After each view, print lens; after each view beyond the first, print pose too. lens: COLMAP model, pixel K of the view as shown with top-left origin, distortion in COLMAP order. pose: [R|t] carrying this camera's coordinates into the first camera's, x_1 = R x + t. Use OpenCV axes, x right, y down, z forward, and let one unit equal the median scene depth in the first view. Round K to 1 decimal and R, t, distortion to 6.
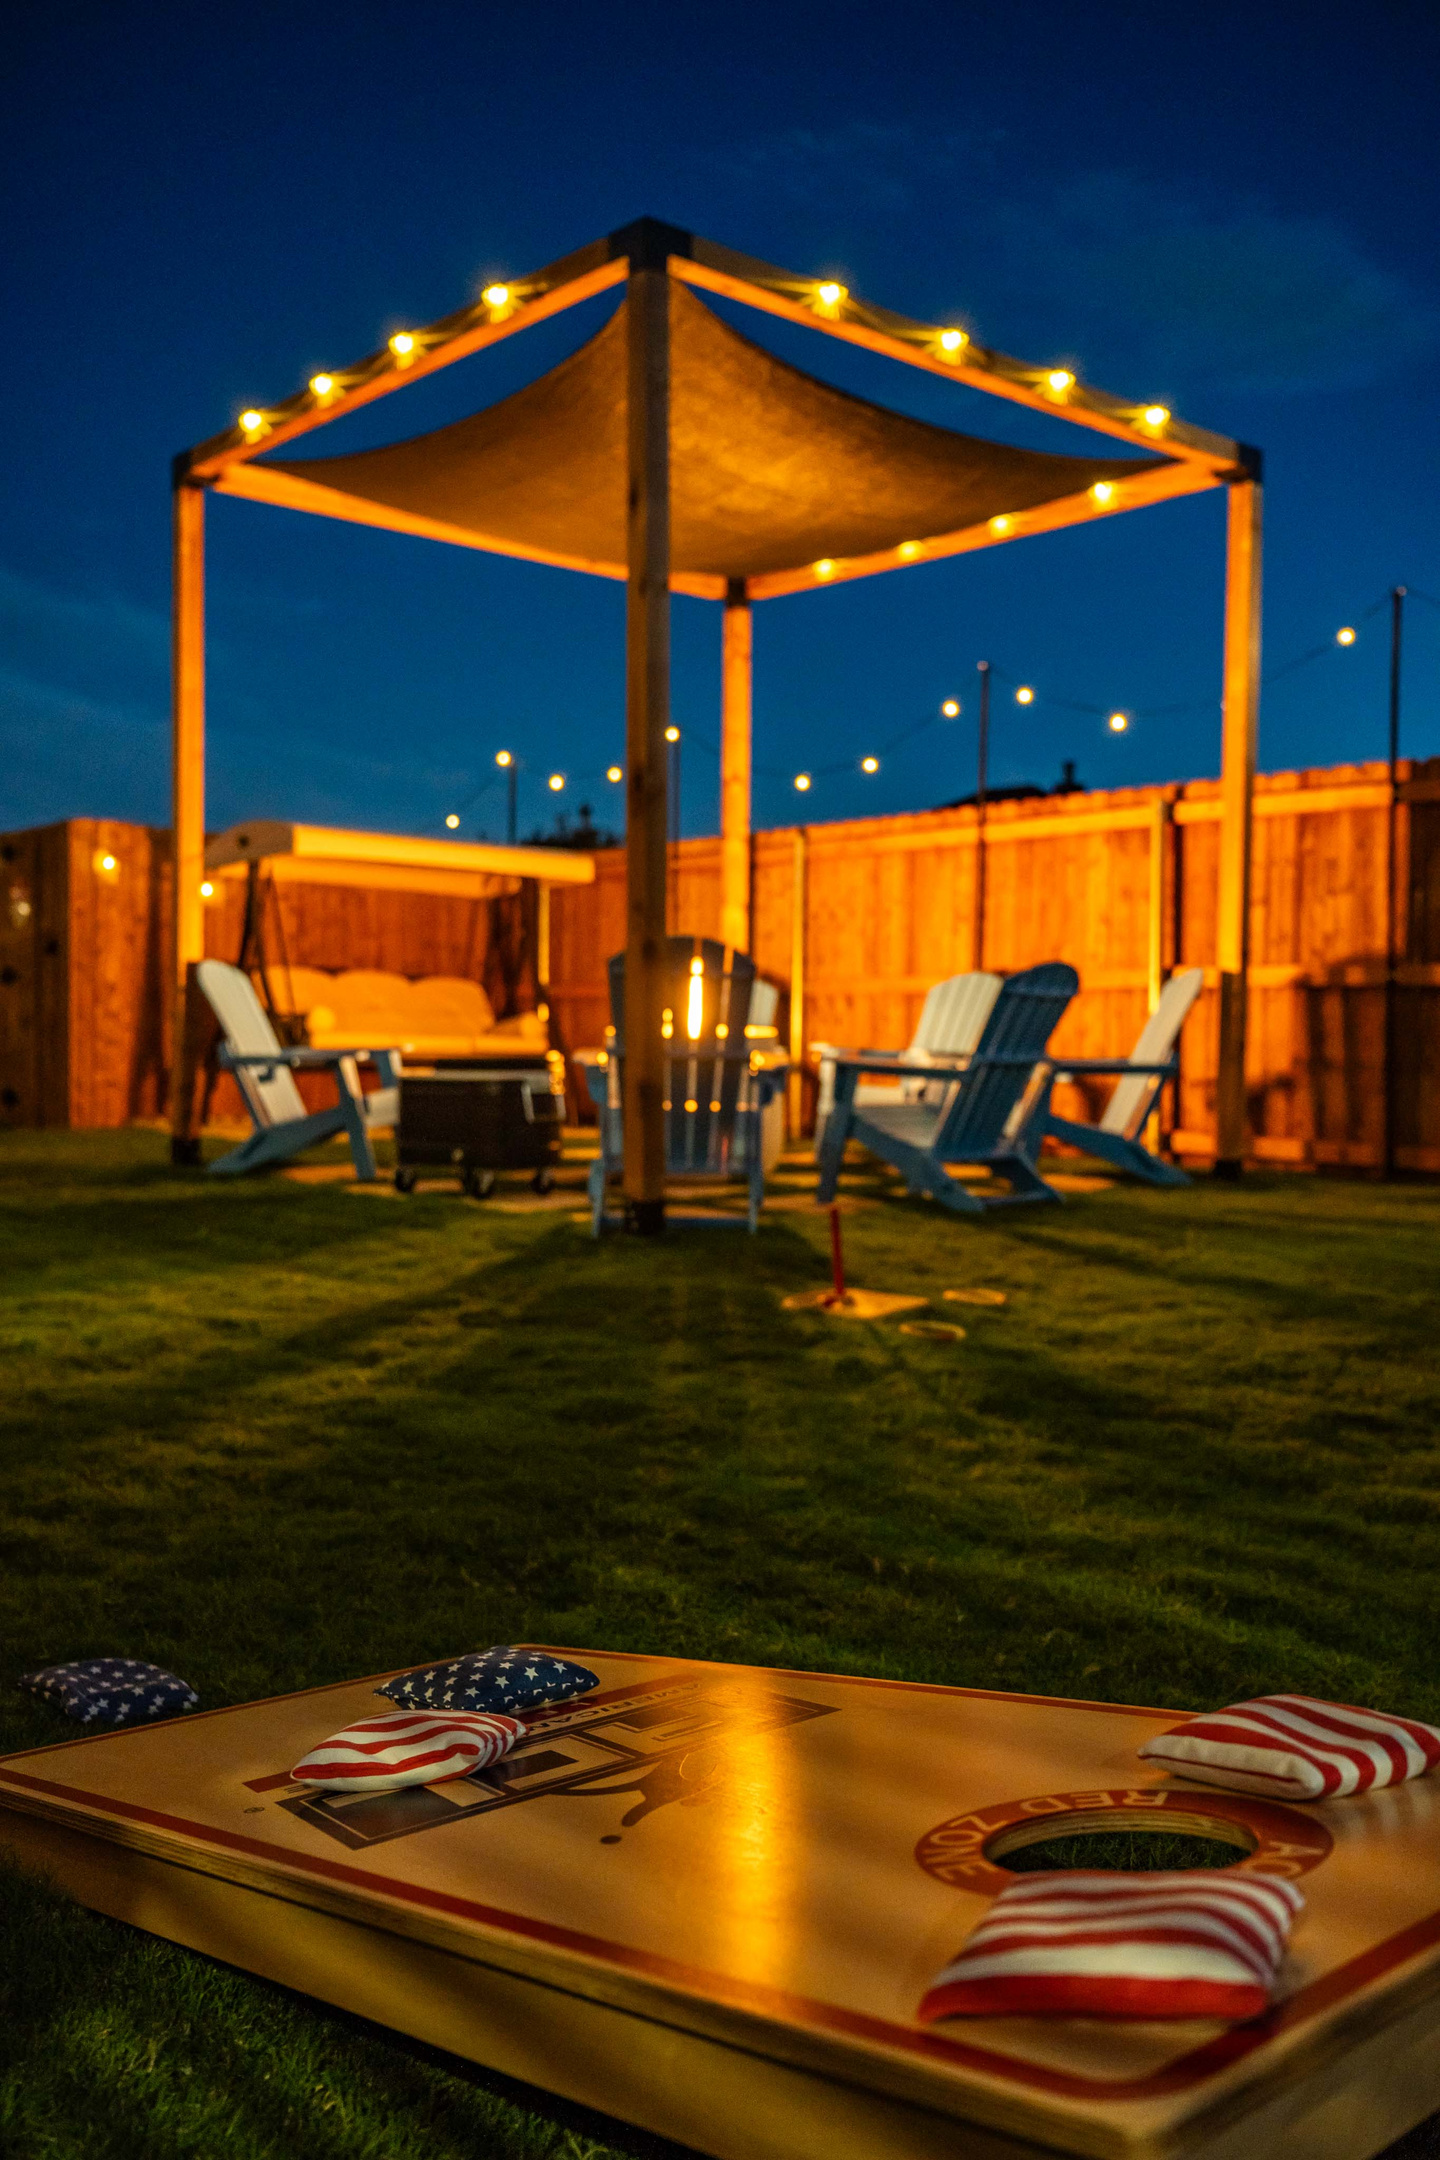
lens RADIAL K [[1807.7, 0, 711.3], [0, 1807.7, 1081.7], [0, 0, 1]] dist [0.003165, 0.004173]
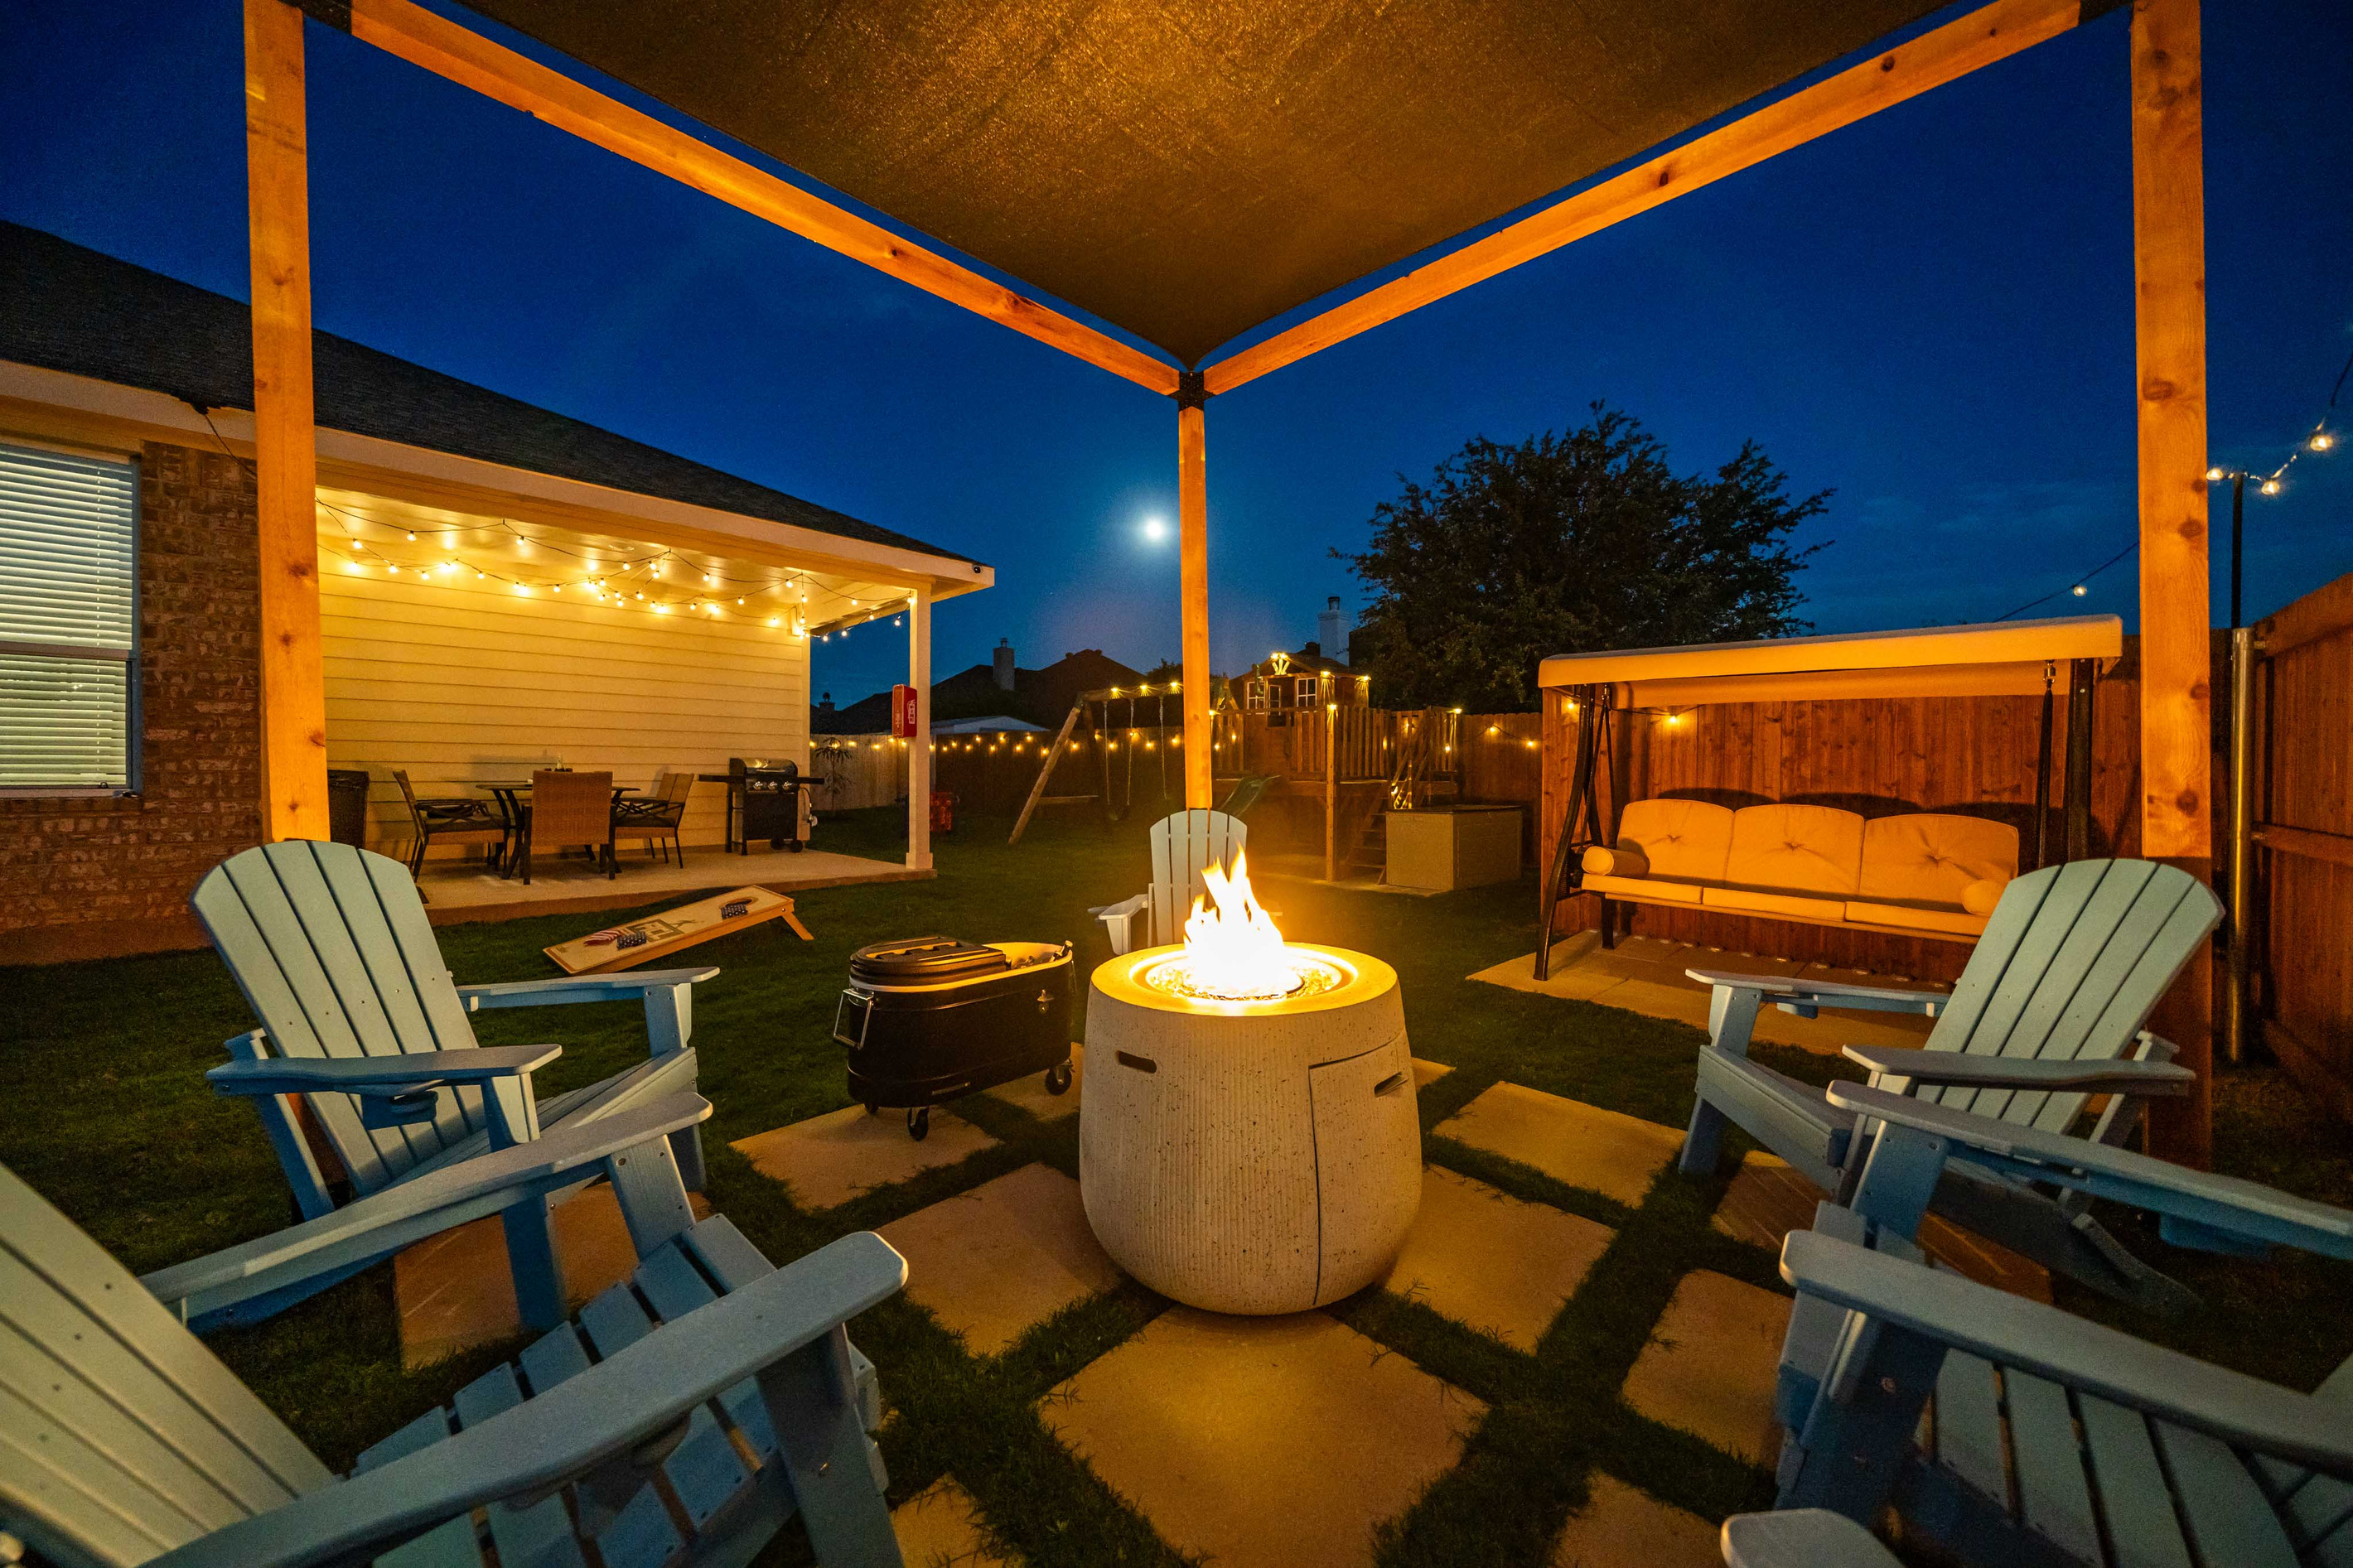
lens RADIAL K [[811.5, 0, 1162.0], [0, 811.5, 783.3], [0, 0, 1]] dist [-0.009468, 0.000045]
pose [[0.064361, 0.006633, -0.997905, 0.221309], [-0.033717, 0.999421, 0.004468, -0.081710], [0.997357, 0.033358, 0.064547, 0.893456]]
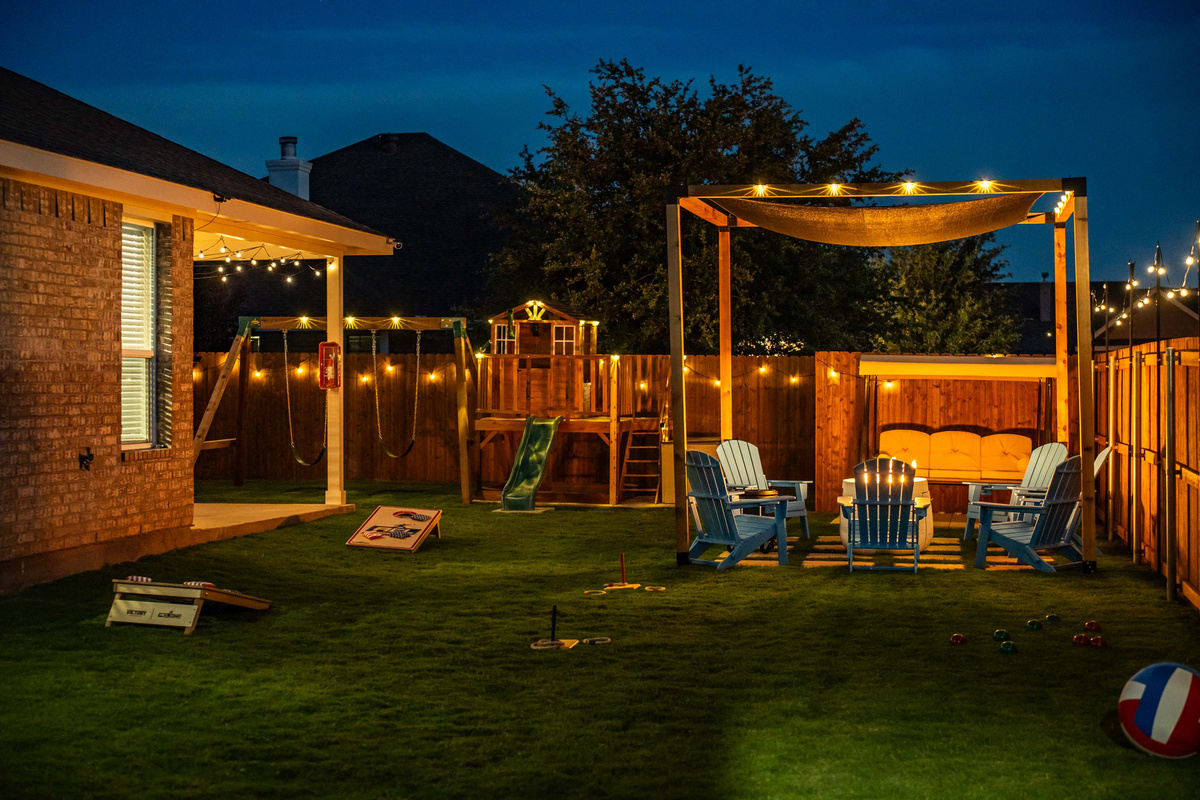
lens RADIAL K [[1776.1, 0, 600.0], [0, 1776.1, 400.0], [0, 0, 1]] dist [-0.005365, 0.001284]
pose [[0.611569, -0.000622, -0.791191, 1.270215], [-0.018237, 0.999723, -0.014883, -0.077229], [0.790981, 0.023531, 0.611388, -0.433066]]
